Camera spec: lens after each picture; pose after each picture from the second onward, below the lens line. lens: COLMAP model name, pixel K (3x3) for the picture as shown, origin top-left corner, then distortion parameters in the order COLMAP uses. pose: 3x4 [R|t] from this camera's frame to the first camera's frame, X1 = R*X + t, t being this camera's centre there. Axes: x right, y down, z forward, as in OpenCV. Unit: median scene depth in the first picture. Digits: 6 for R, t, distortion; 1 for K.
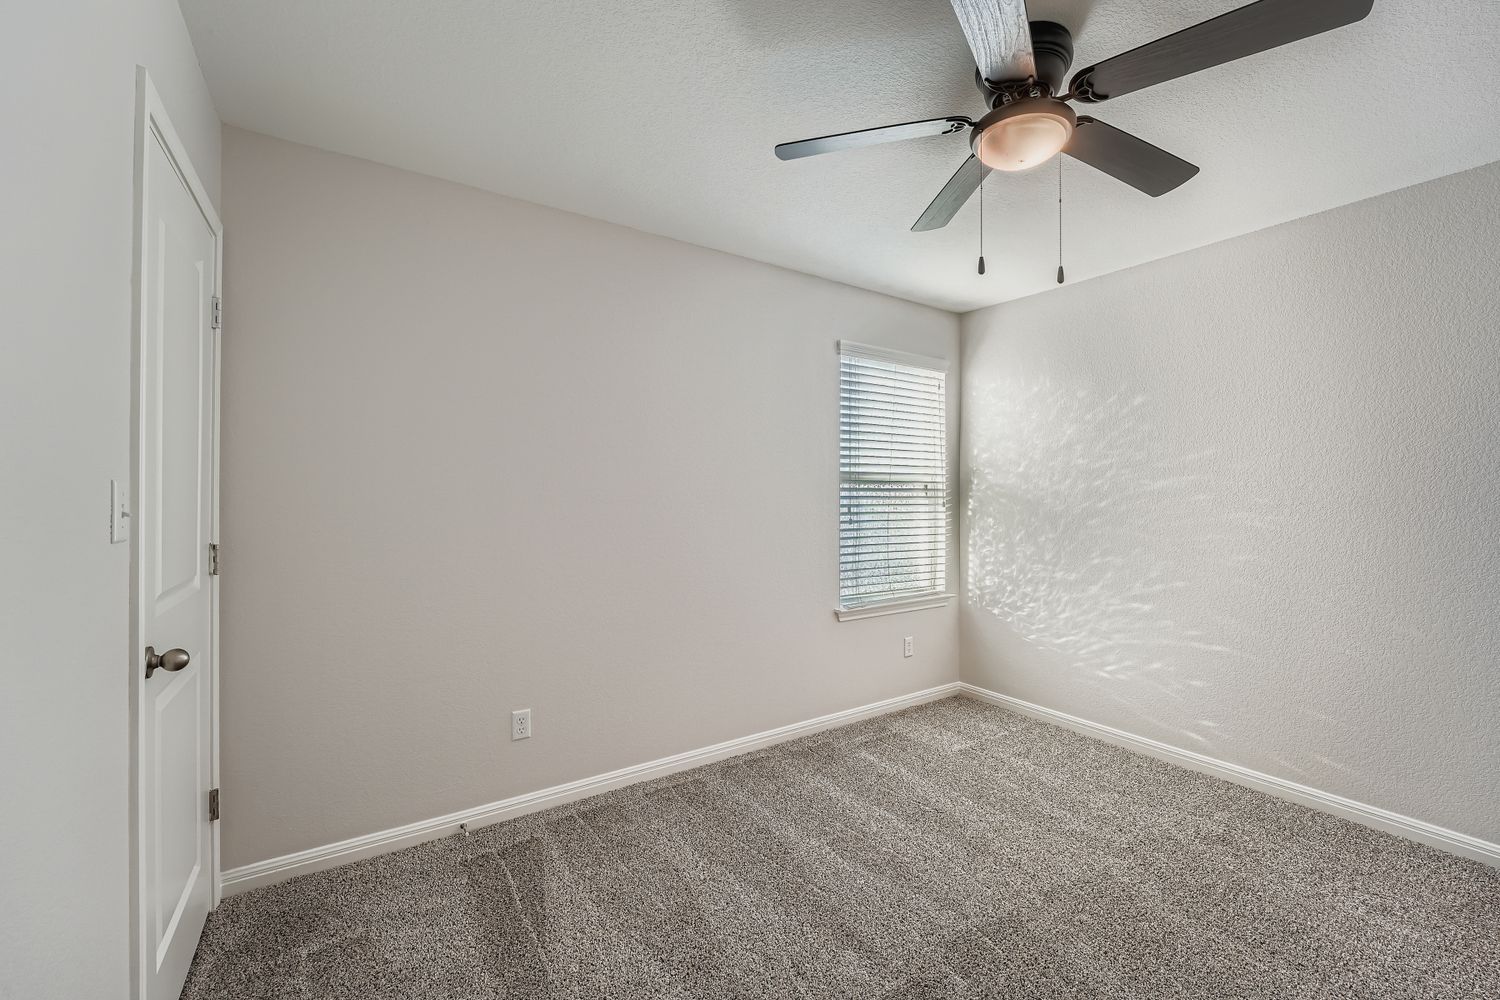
lens RADIAL K [[611.0, 0, 750.9], [0, 611.0, 500.4], [0, 0, 1]] dist [-0.005997, 0.000410]
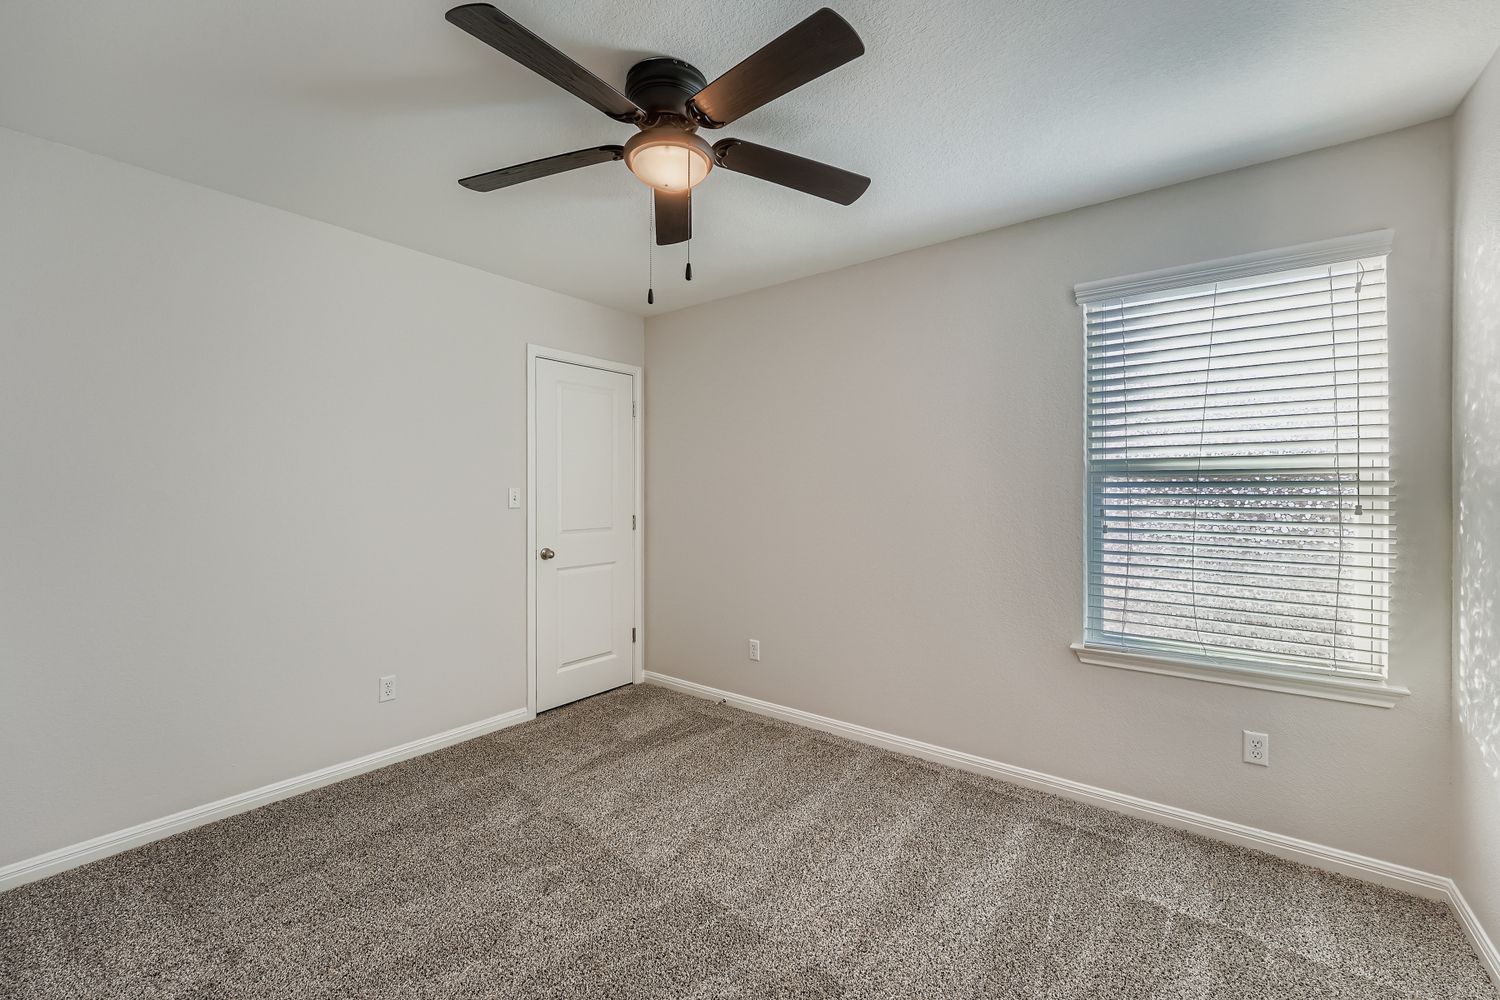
lens RADIAL K [[611.0, 0, 750.2], [0, 611.0, 496.1], [0, 0, 1]] dist [-0.005997, 0.000410]
pose [[0.318743, 0.004974, -0.947828, 0.761309], [-0.010048, 0.999948, 0.001869, -0.001451], [0.947788, 0.008928, 0.318776, 0.397102]]
